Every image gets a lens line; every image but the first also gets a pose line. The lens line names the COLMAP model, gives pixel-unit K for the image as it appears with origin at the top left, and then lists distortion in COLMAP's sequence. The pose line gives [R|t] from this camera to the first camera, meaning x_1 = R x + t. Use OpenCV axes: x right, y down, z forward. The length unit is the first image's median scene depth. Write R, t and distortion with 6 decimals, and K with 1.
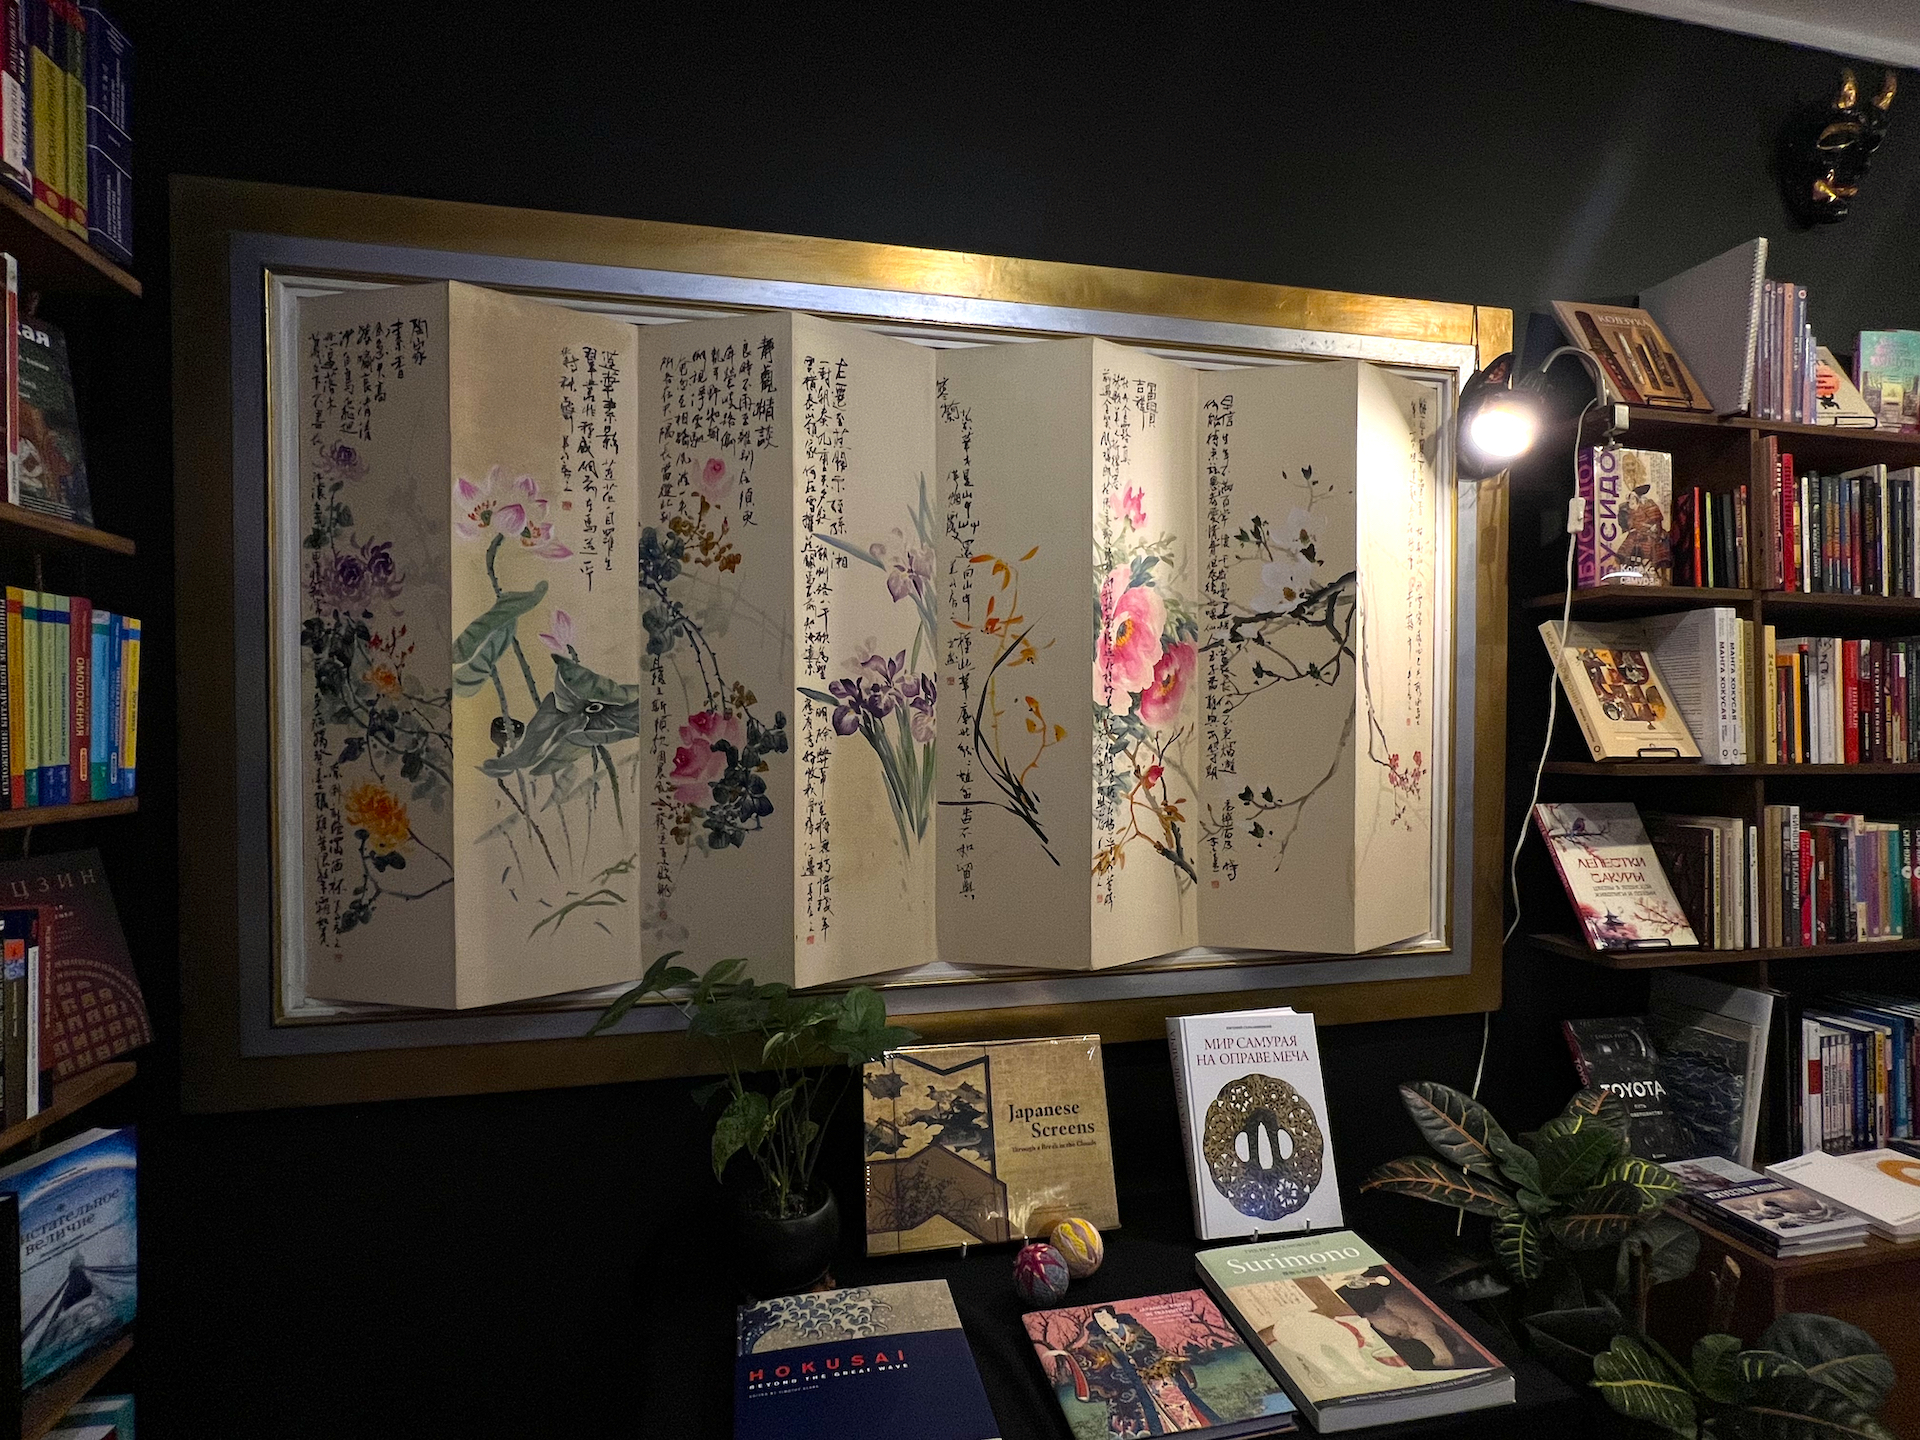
lens RADIAL K [[914.4, 0, 961.0], [0, 914.4, 722.8], [0, 0, 1]] dist [0.003239, 0.000826]
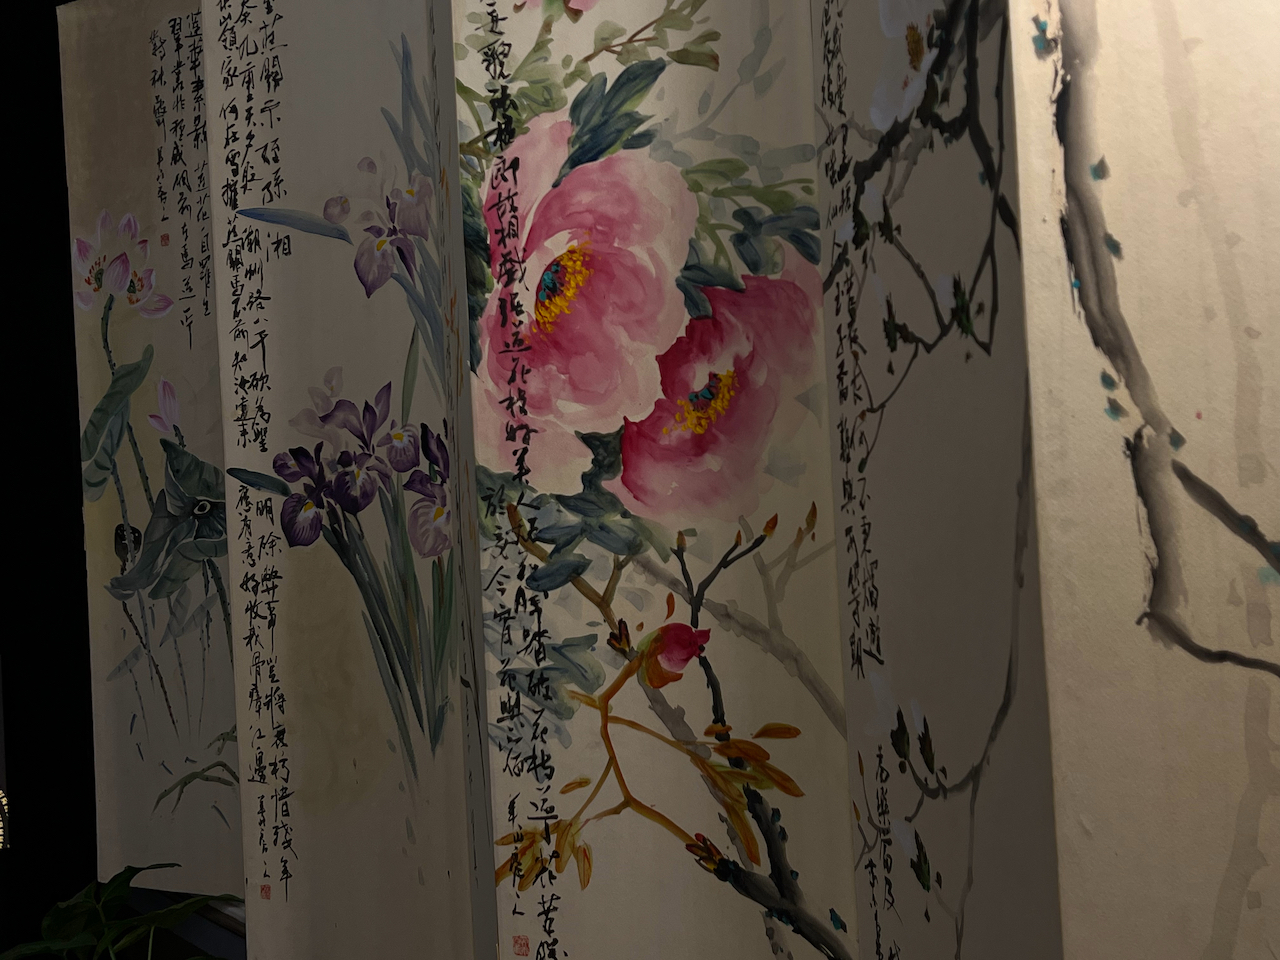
lens RADIAL K [[1538.8, 0, 640.6], [0, 1538.8, 479.3], [0, 0, 1]] dist [0.076816, 0.000000]
pose [[0.401444, -0.036392, -0.915160, 0.819367], [0.033655, 0.999122, -0.024967, 0.003116], [0.915265, -0.020777, 0.402316, 0.779828]]
